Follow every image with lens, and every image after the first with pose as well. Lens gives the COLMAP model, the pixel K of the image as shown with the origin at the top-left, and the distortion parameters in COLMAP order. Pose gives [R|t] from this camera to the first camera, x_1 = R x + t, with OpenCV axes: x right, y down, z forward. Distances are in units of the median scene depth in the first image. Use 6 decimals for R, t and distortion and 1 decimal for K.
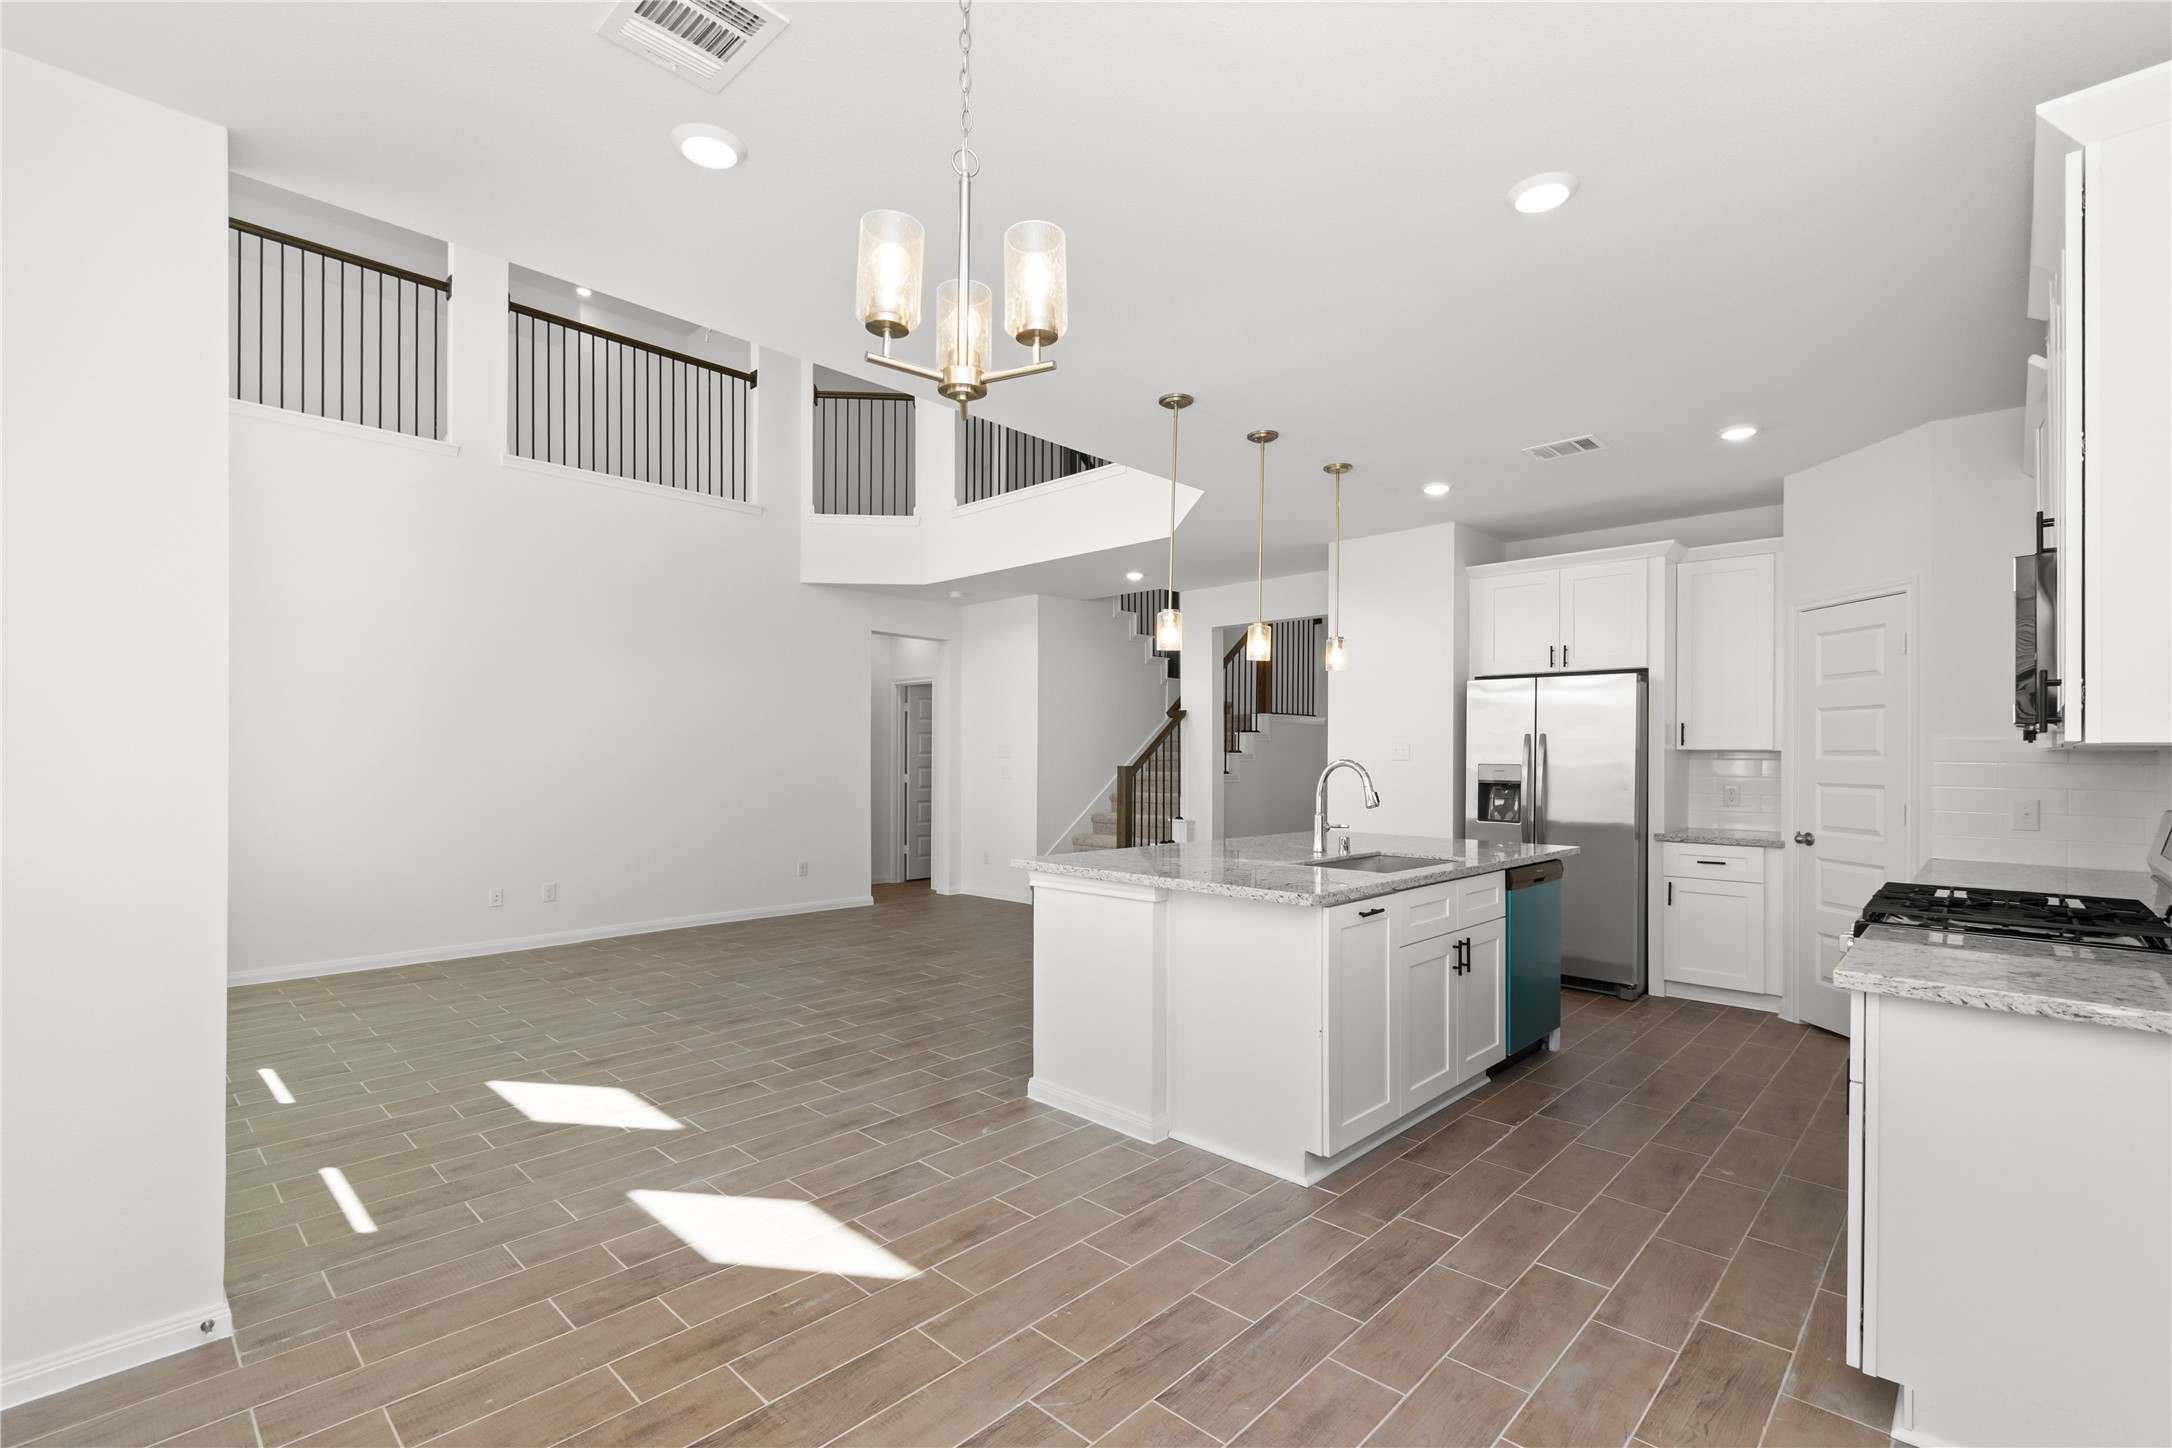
lens RADIAL K [[965.5, 0, 1065.2], [0, 965.5, 760.4], [0, 0, 1]] dist [0.002750, 0.000252]
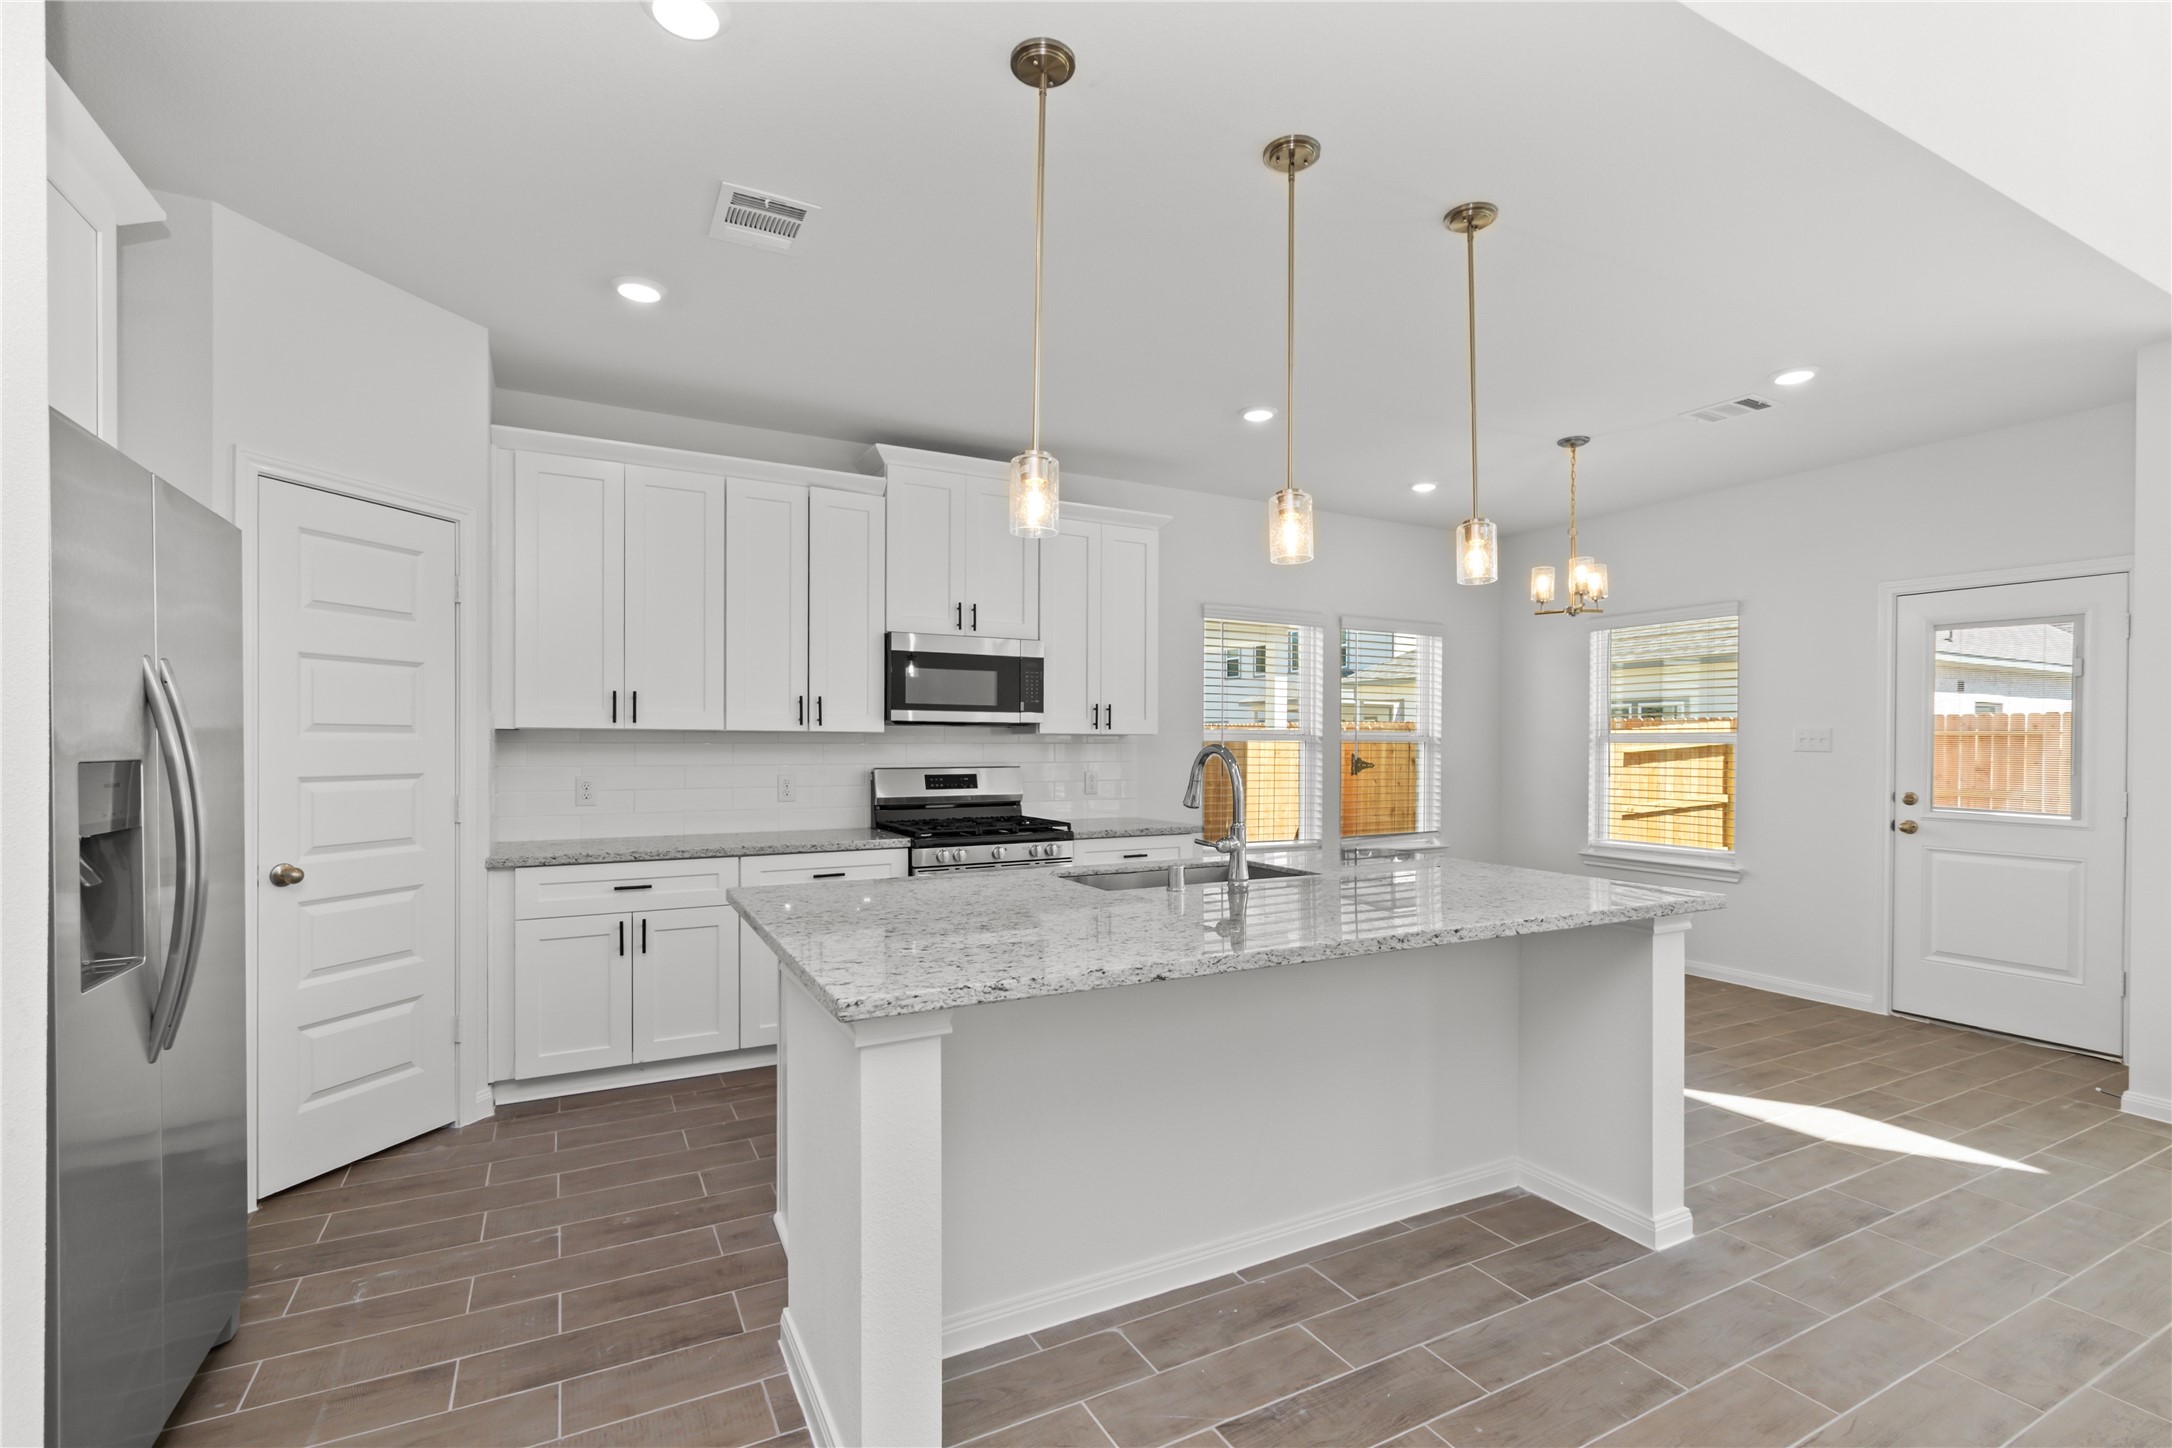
lens RADIAL K [[965.5, 0, 1080.1], [0, 965.5, 767.5], [0, 0, 1]] dist [0.002750, 0.000252]
pose [[-0.952536, -0.018140, 0.303884, 0.124630], [-0.008107, 0.999381, 0.034246, -0.005920], [-0.304317, 0.030158, -0.952093, 1.259075]]
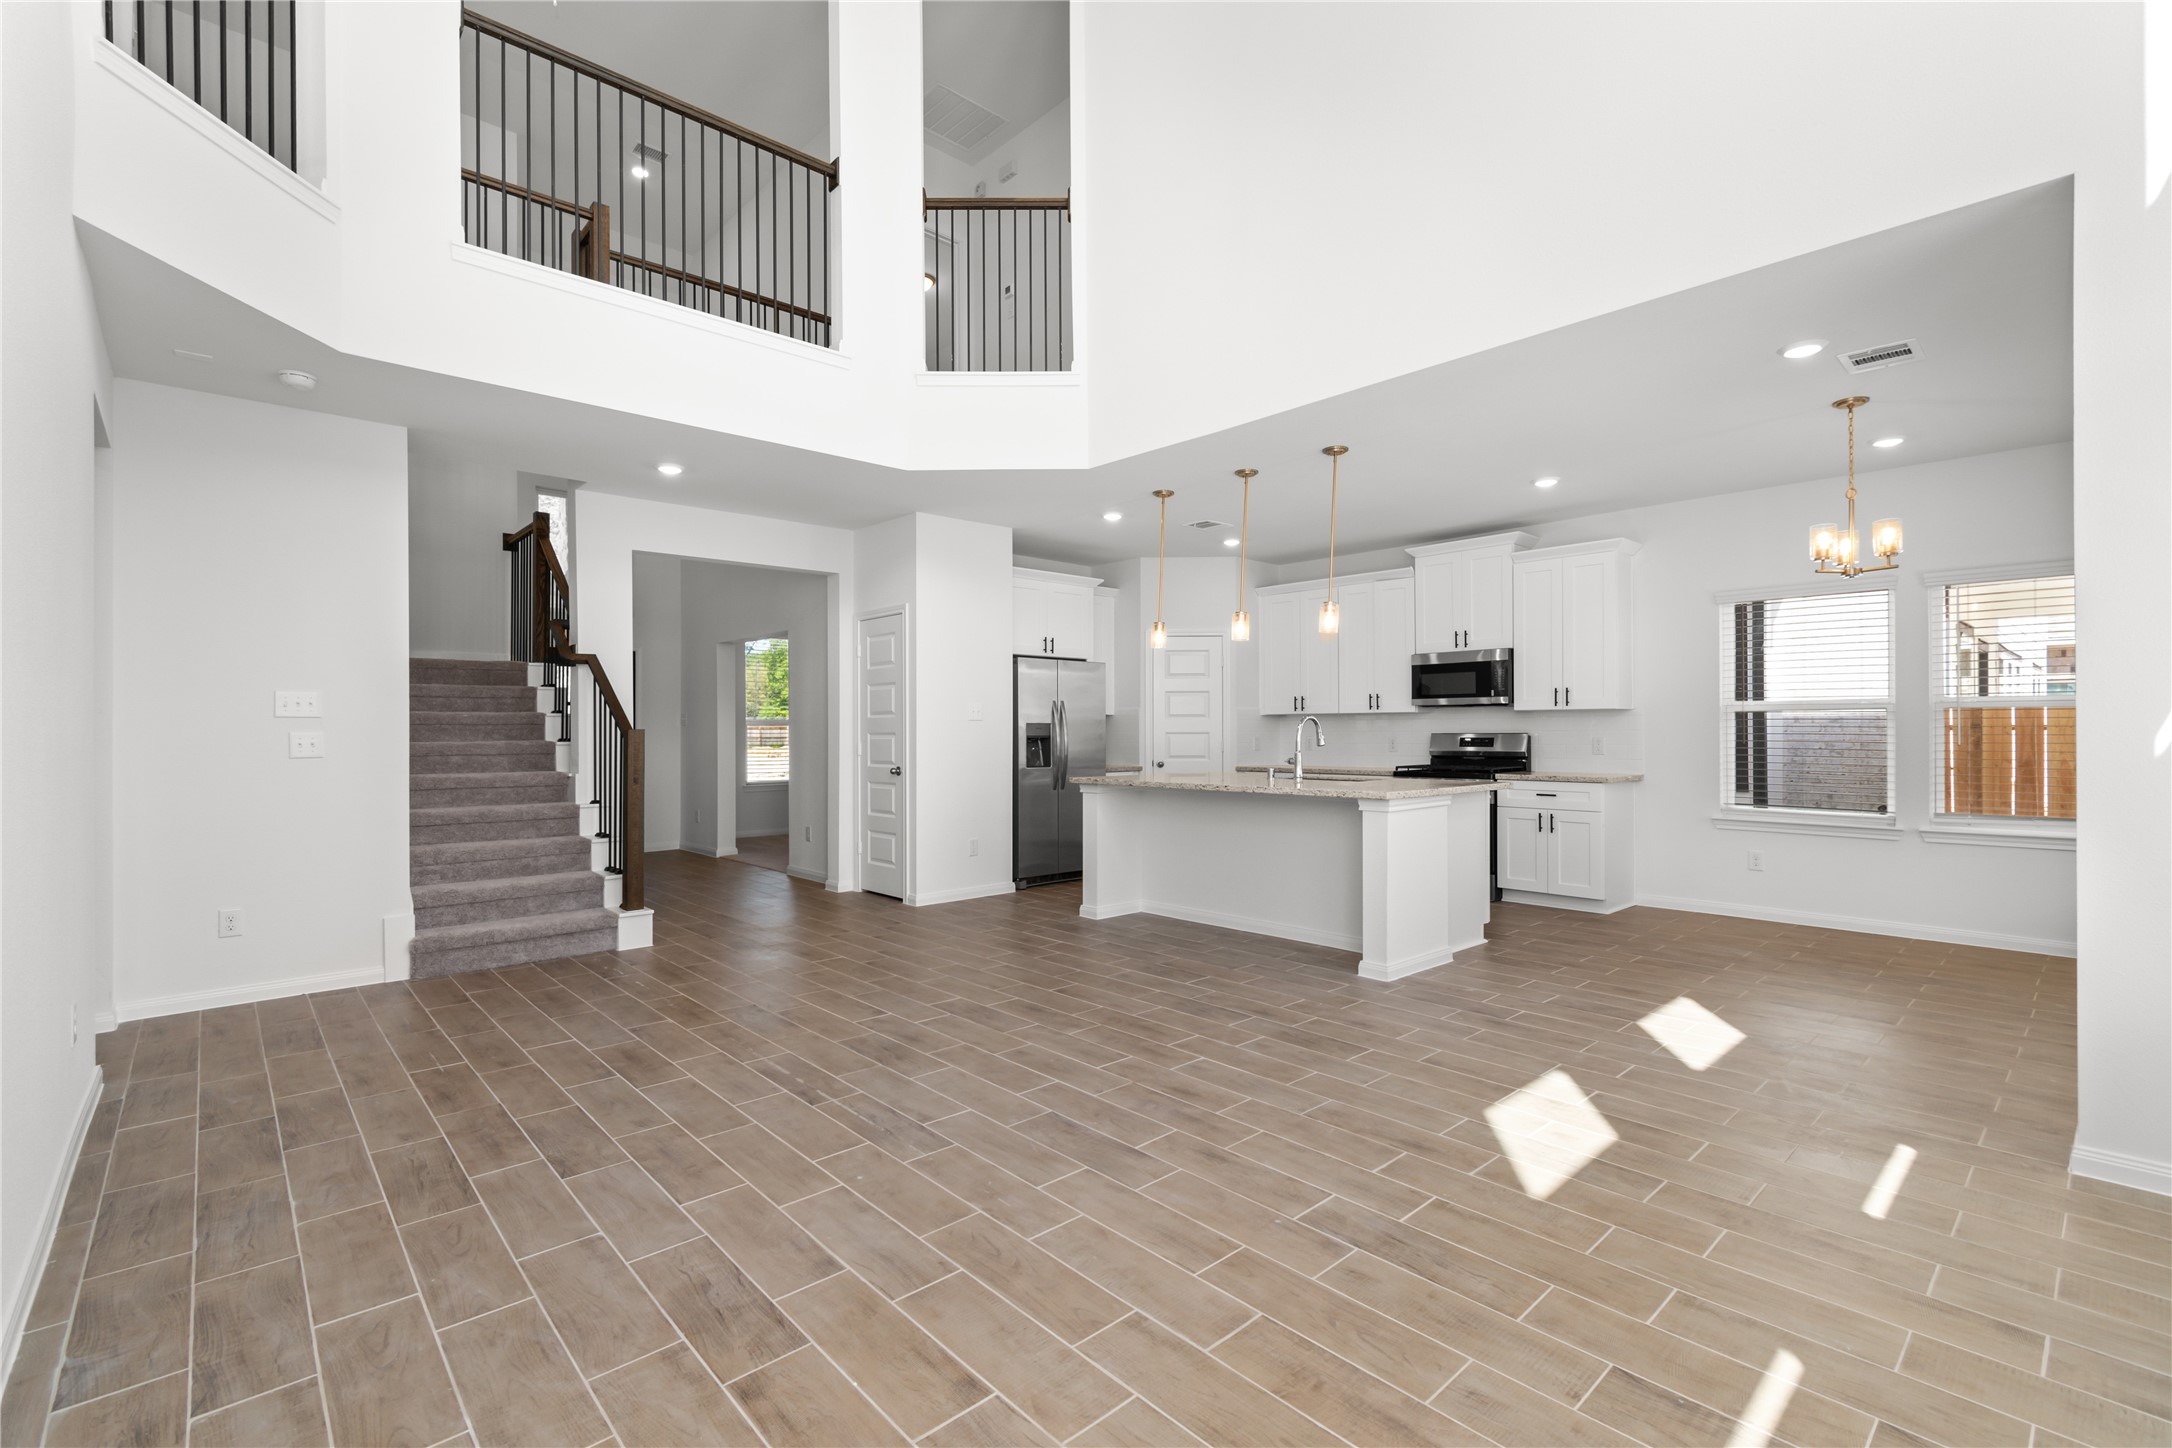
lens RADIAL K [[965.5, 0, 1087.5], [0, 965.5, 734.7], [0, 0, 1]] dist [0.002750, 0.000252]
pose [[0.056630, -0.010631, 0.998339, -0.922695], [0.010044, 0.999899, 0.010078, 0.007850], [-0.998345, 0.009457, 0.056731, 0.926826]]
